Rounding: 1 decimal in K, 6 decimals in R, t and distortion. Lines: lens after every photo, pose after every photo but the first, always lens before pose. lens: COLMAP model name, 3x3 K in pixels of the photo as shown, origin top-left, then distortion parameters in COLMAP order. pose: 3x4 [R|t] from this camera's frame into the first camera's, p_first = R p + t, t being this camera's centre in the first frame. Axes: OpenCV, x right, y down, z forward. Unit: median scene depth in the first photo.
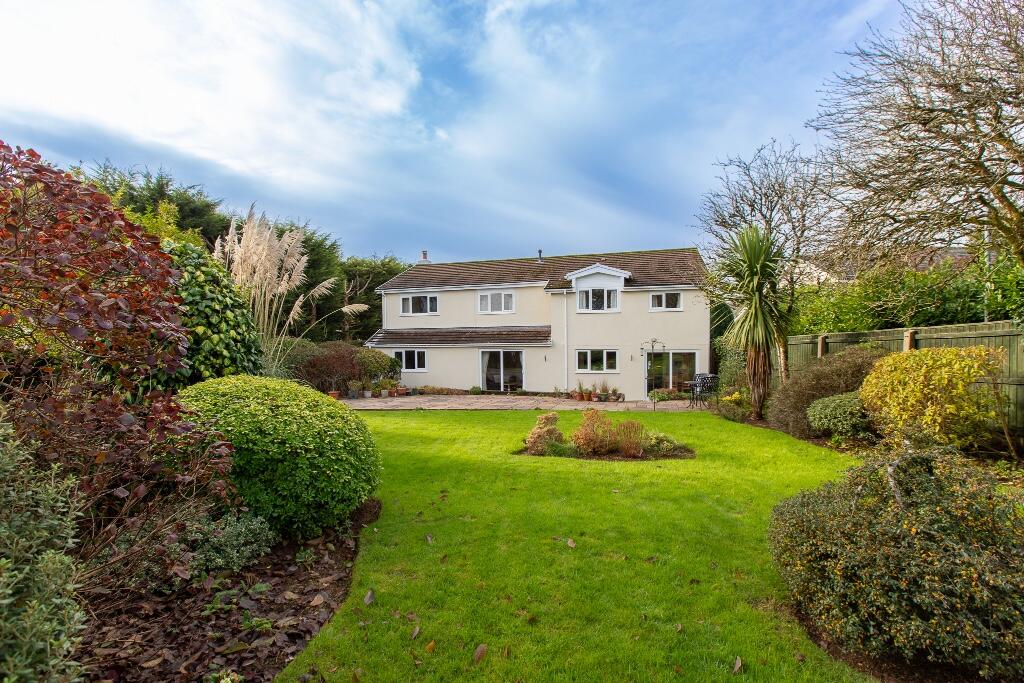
lens RADIAL K [[470.2, 0, 516.8], [0, 470.2, 345.3], [0, 0, 1]] dist [0.003896, -0.000613]
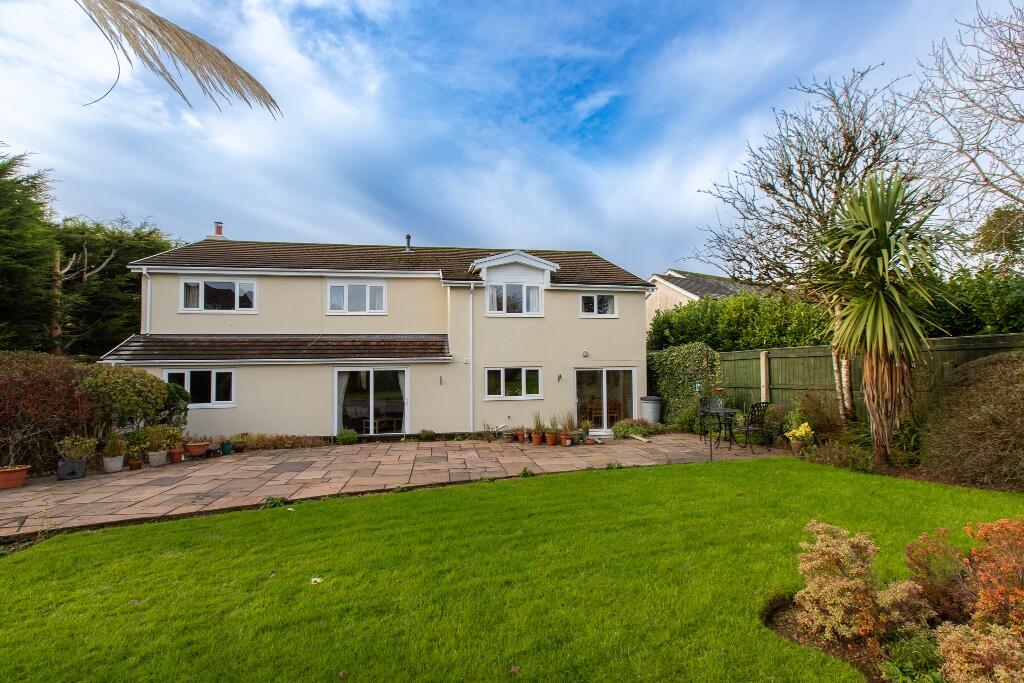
lens RADIAL K [[470.2, 0, 496.3], [0, 470.2, 368.2], [0, 0, 1]] dist [0.003896, -0.000613]
pose [[0.911091, -0.000134, 0.412205, -0.145478], [0.003778, 0.999961, -0.008026, 0.015335], [-0.412187, 0.008870, 0.911056, 0.326531]]
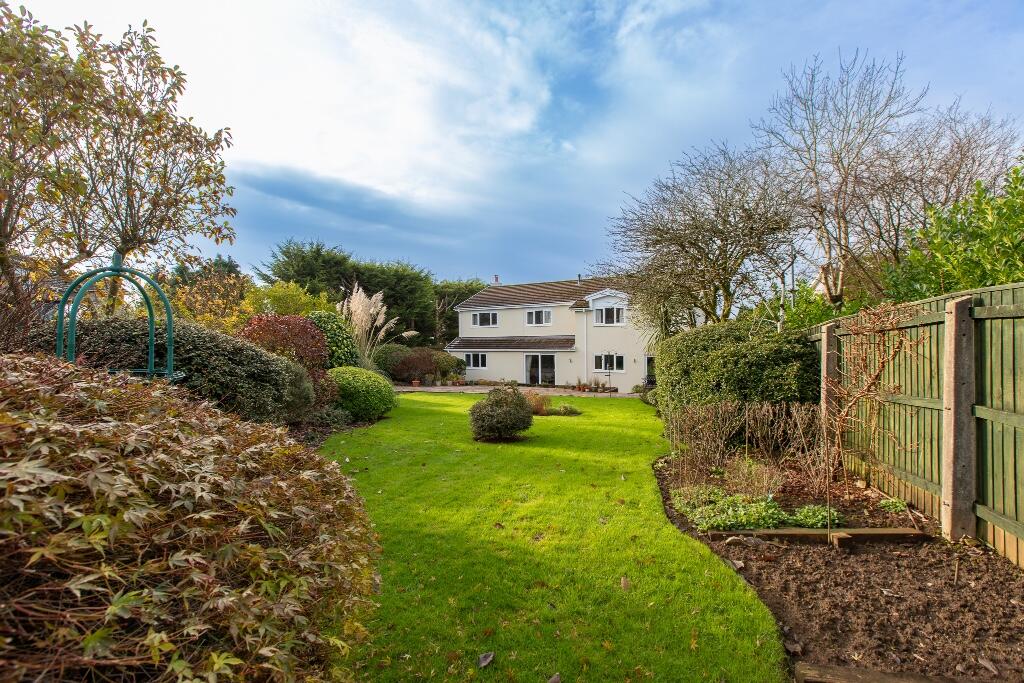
lens RADIAL K [[470.2, 0, 511.7], [0, 470.2, 343.6], [0, 0, 1]] dist [0.003896, -0.000613]
pose [[0.968748, 0.002368, -0.248034, 0.219316], [-0.003557, 0.999984, -0.004345, -0.012694], [0.248020, 0.005092, 0.968742, -0.302267]]
